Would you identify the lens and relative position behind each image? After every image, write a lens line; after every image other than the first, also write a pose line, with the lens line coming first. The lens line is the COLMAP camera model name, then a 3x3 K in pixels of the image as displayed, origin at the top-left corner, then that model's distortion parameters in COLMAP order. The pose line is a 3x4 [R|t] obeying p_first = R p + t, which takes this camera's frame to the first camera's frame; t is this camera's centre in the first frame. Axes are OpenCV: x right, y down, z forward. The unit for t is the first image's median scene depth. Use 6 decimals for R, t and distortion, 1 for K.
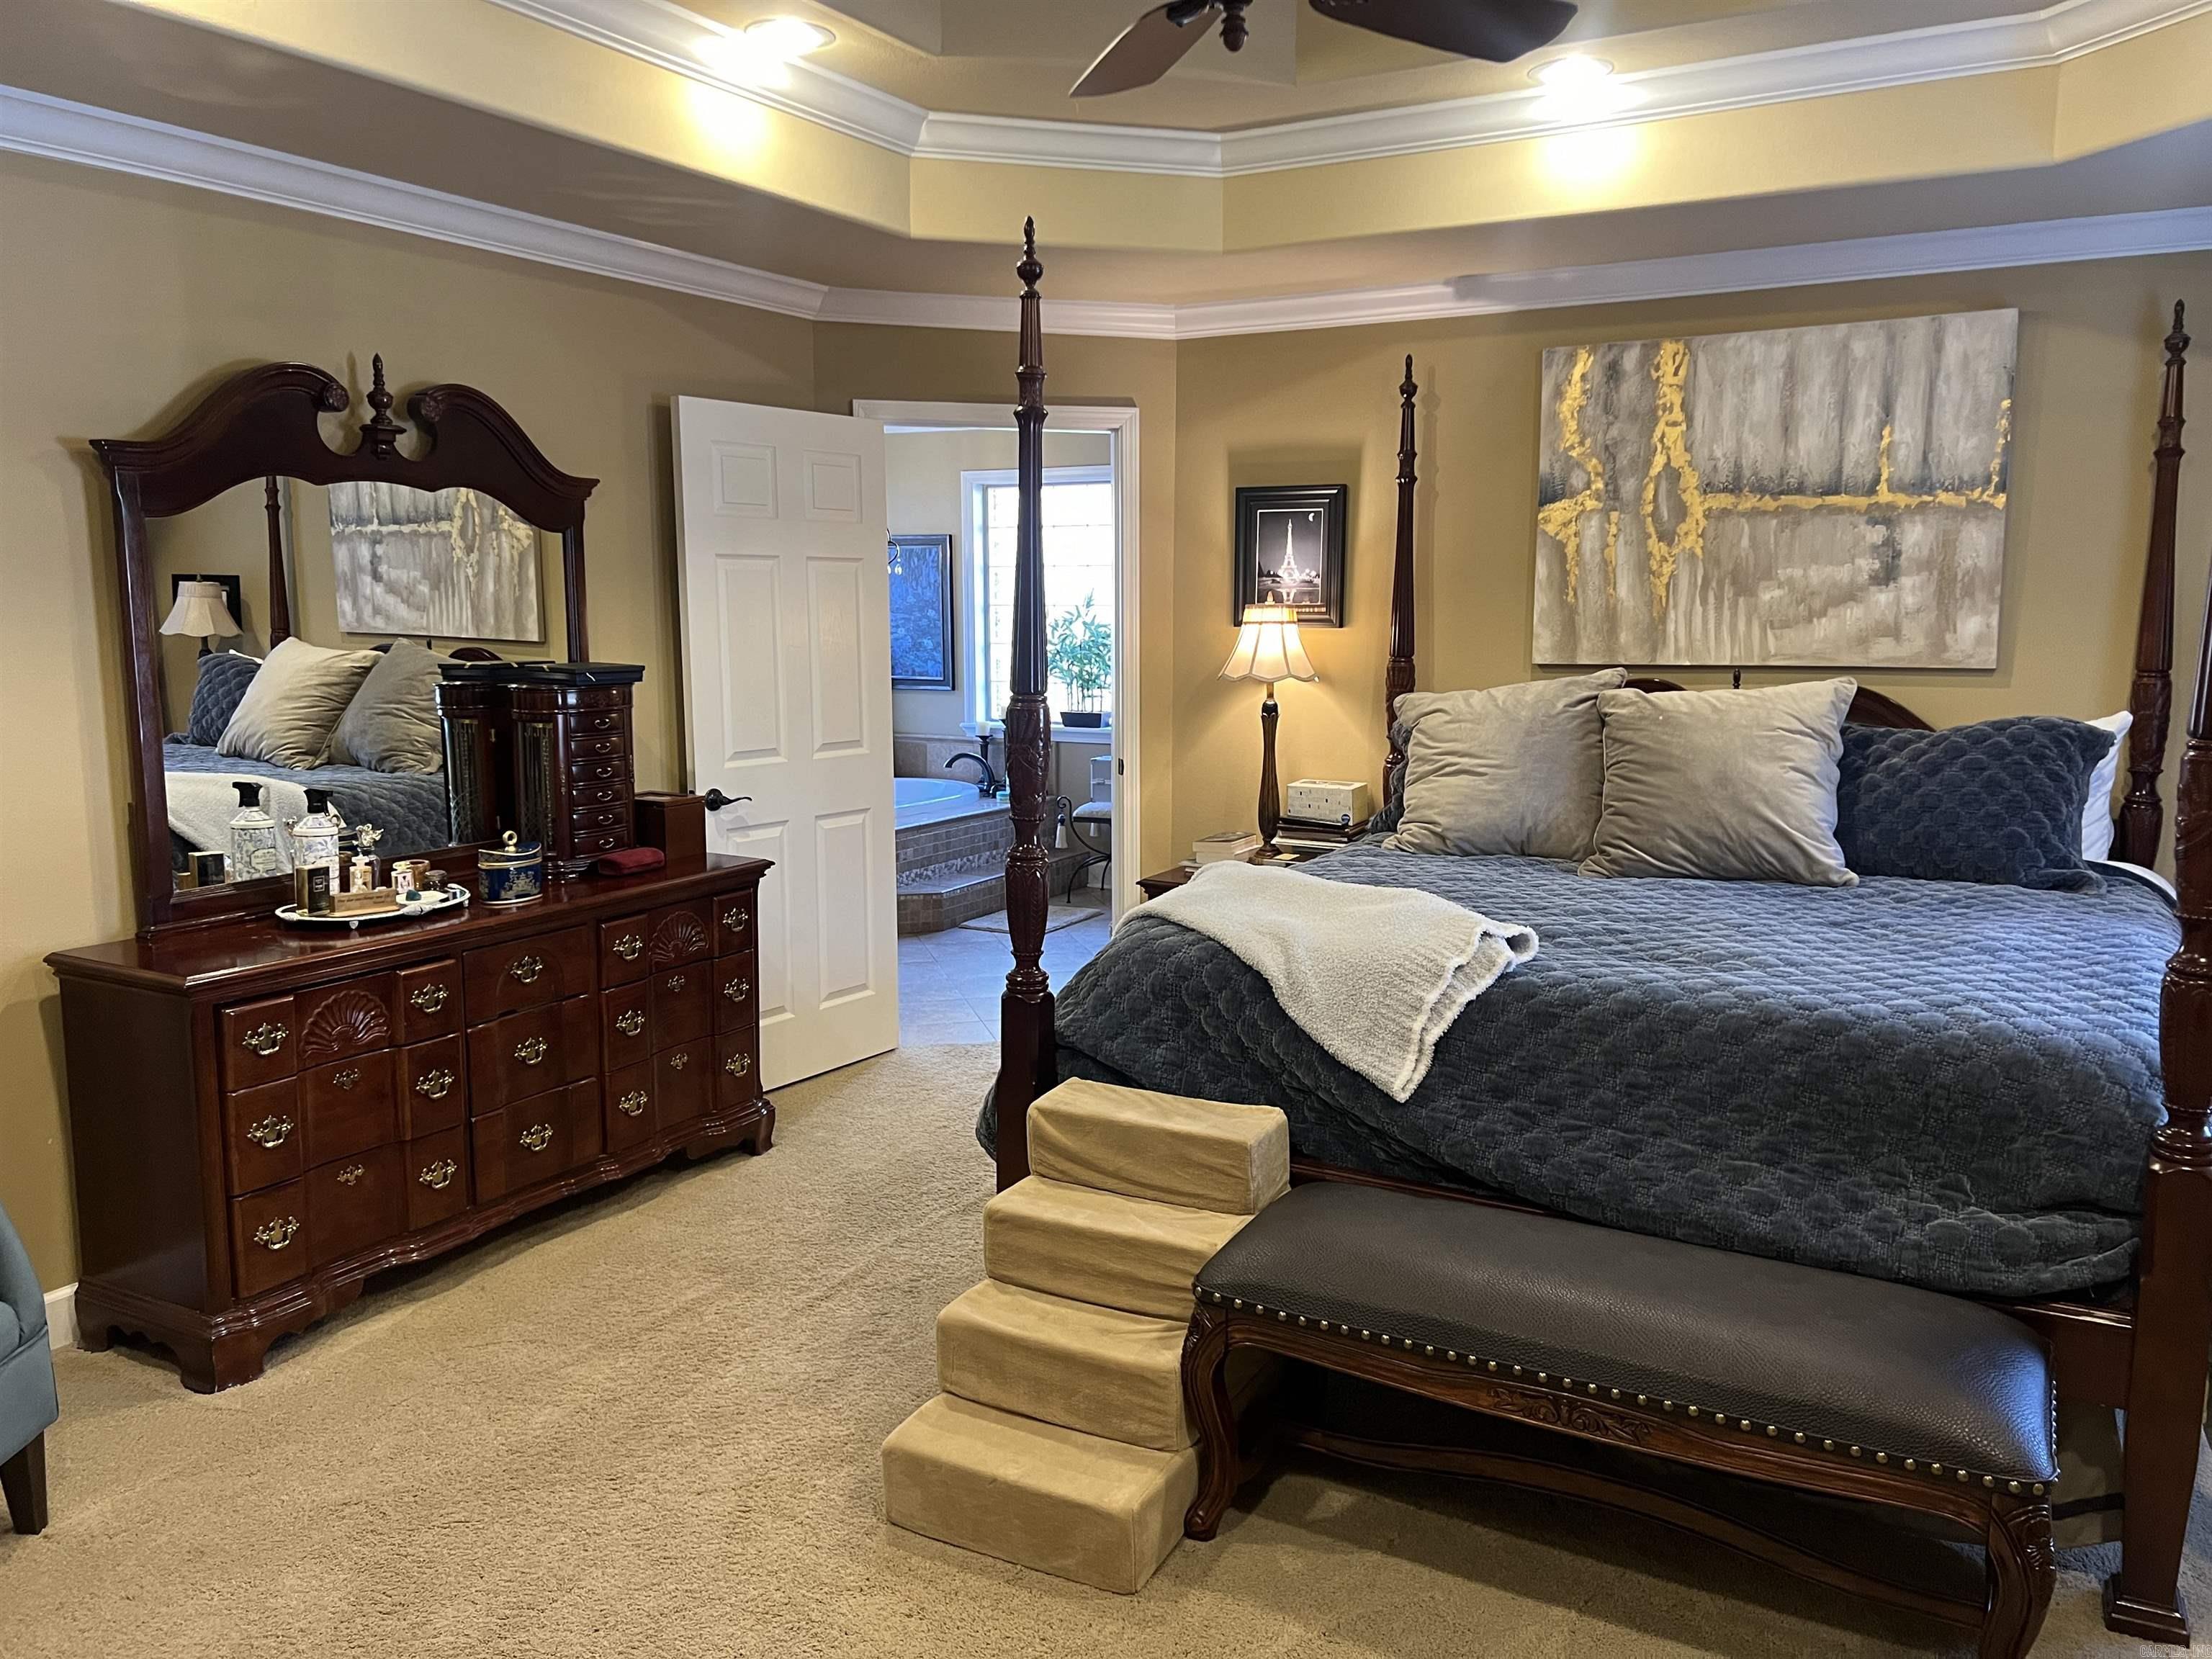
lens RADIAL K [[1663.0, 0, 1087.3], [0, 1663.0, 841.3], [0, 0, 1]] dist [0.064363, -0.084016]
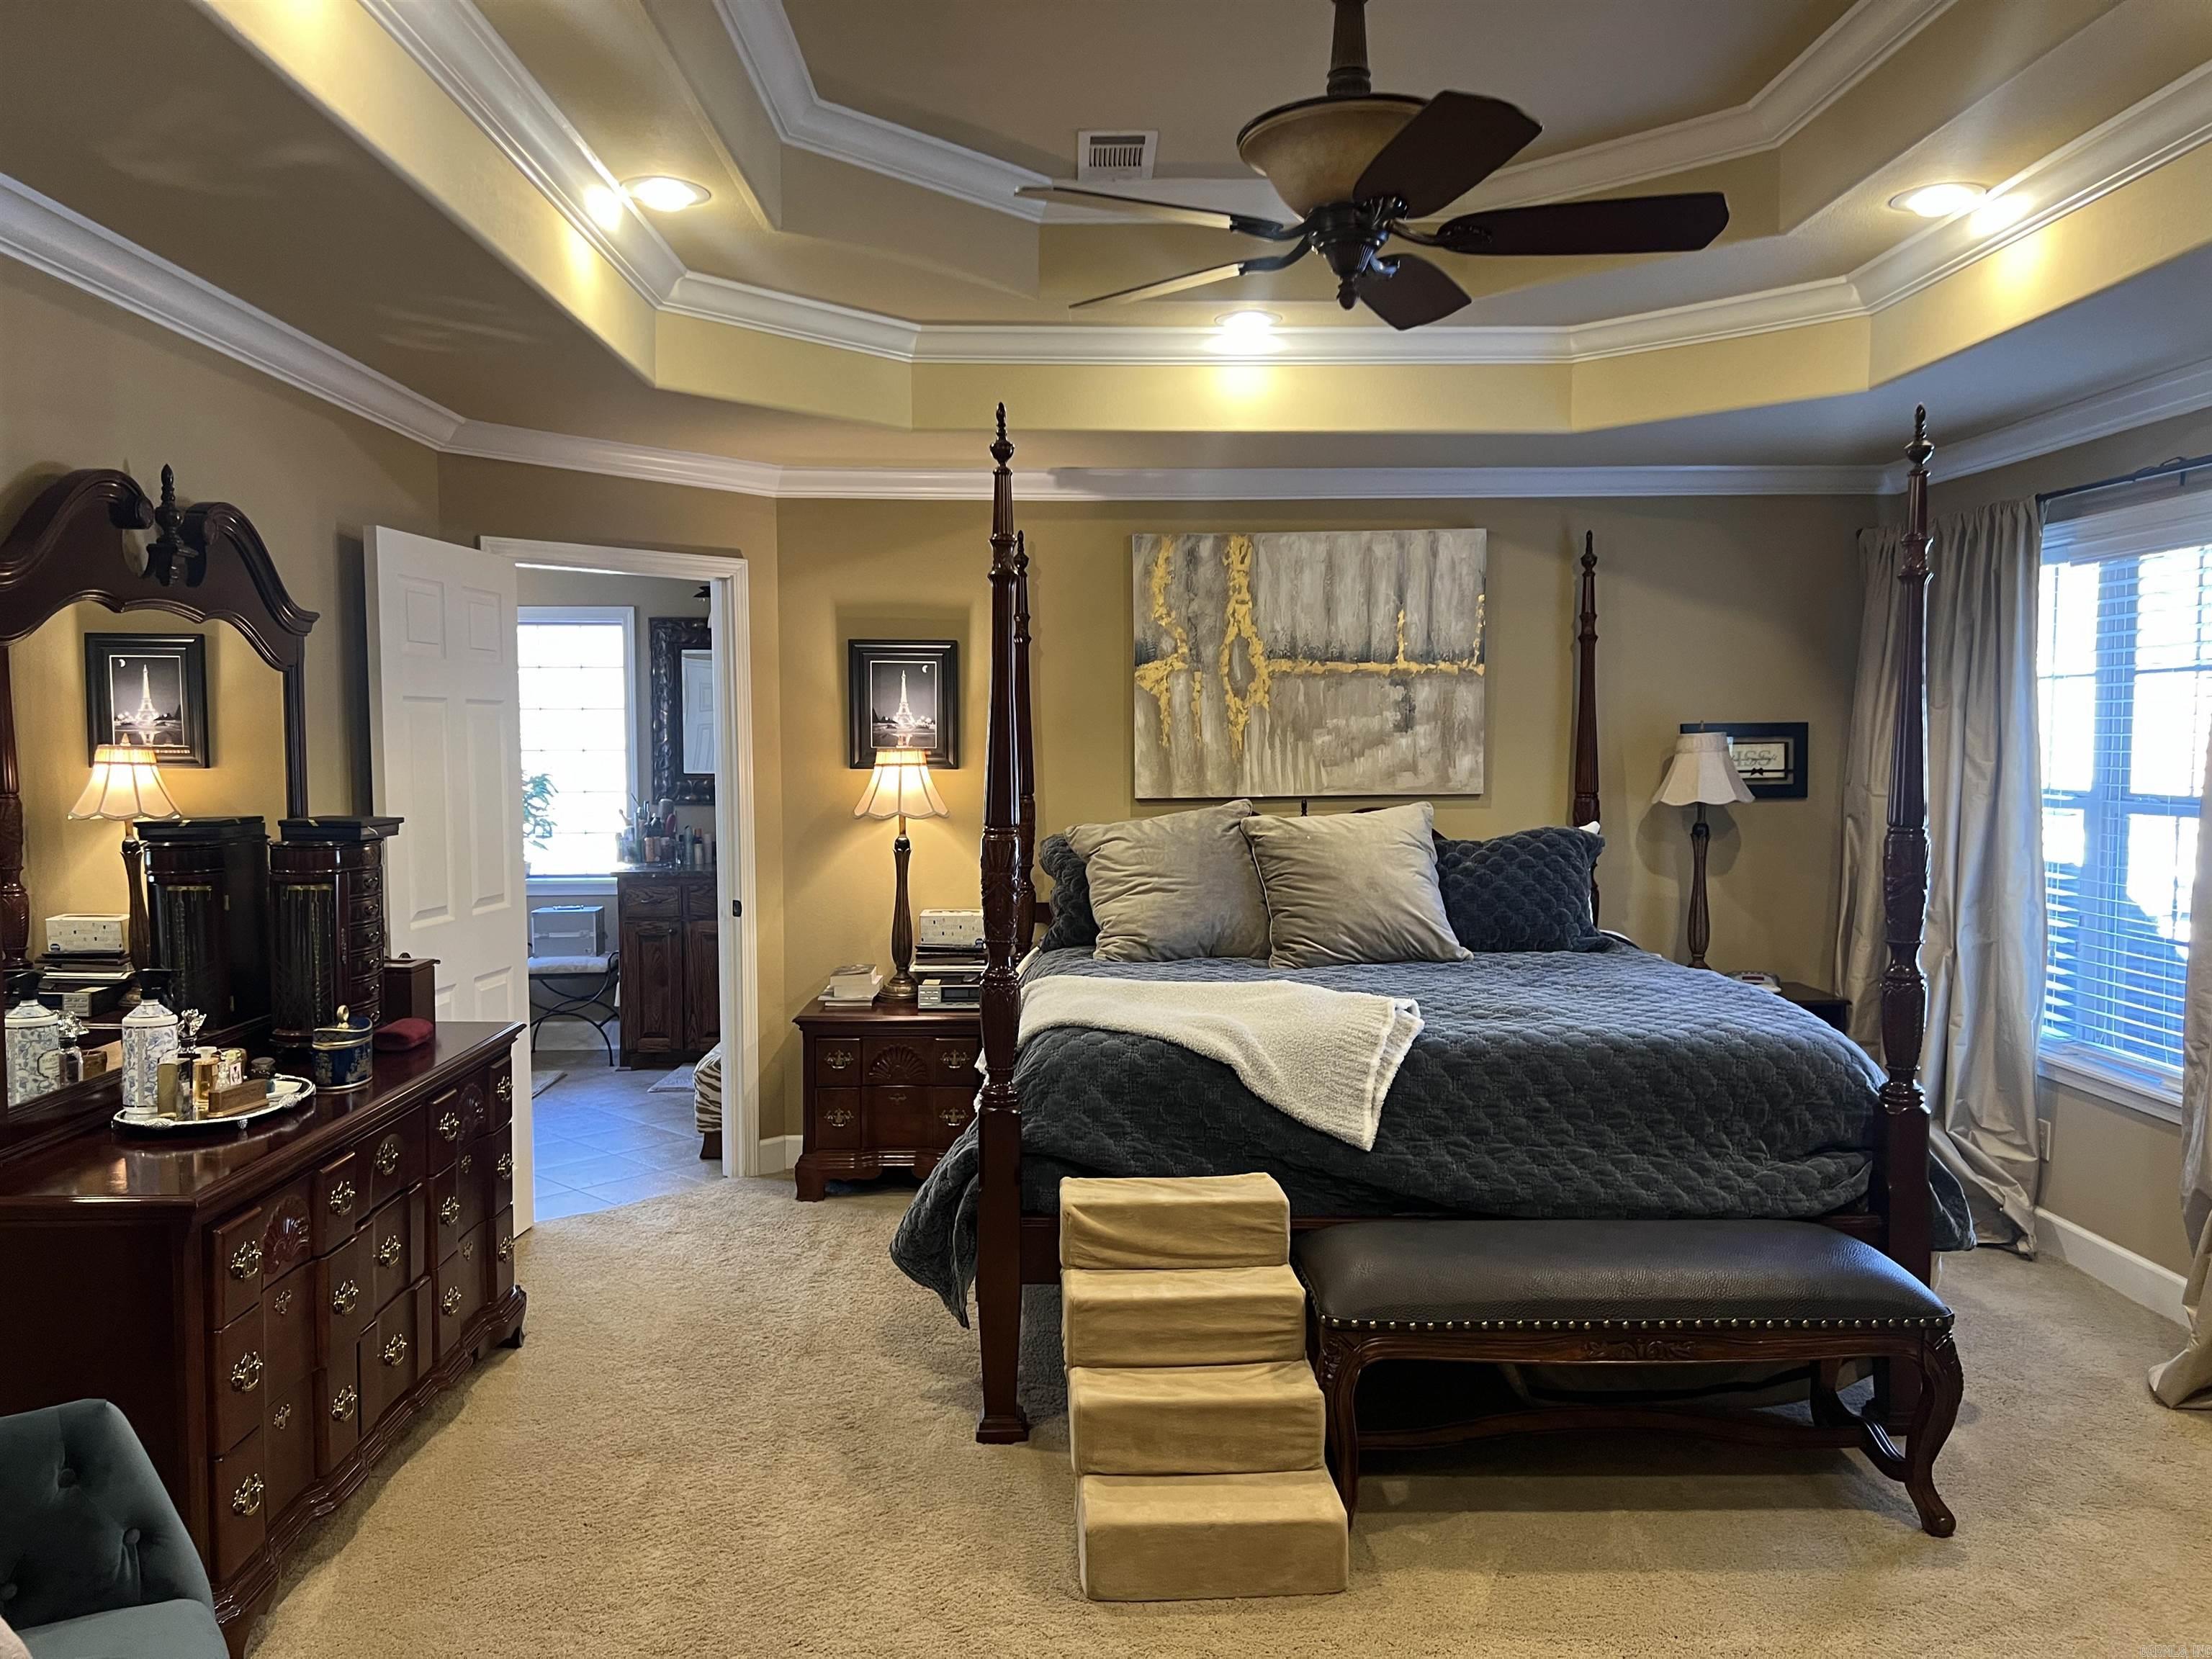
lens RADIAL K [[1663.0, 0, 1084.2], [0, 1663.0, 866.2], [0, 0, 1]] dist [0.064363, -0.084016]
pose [[0.856994, -0.041525, 0.513651, -0.420944], [0.078760, 0.995592, -0.050919, -0.003136], [-0.509273, 0.084093, 0.856487, 0.032694]]
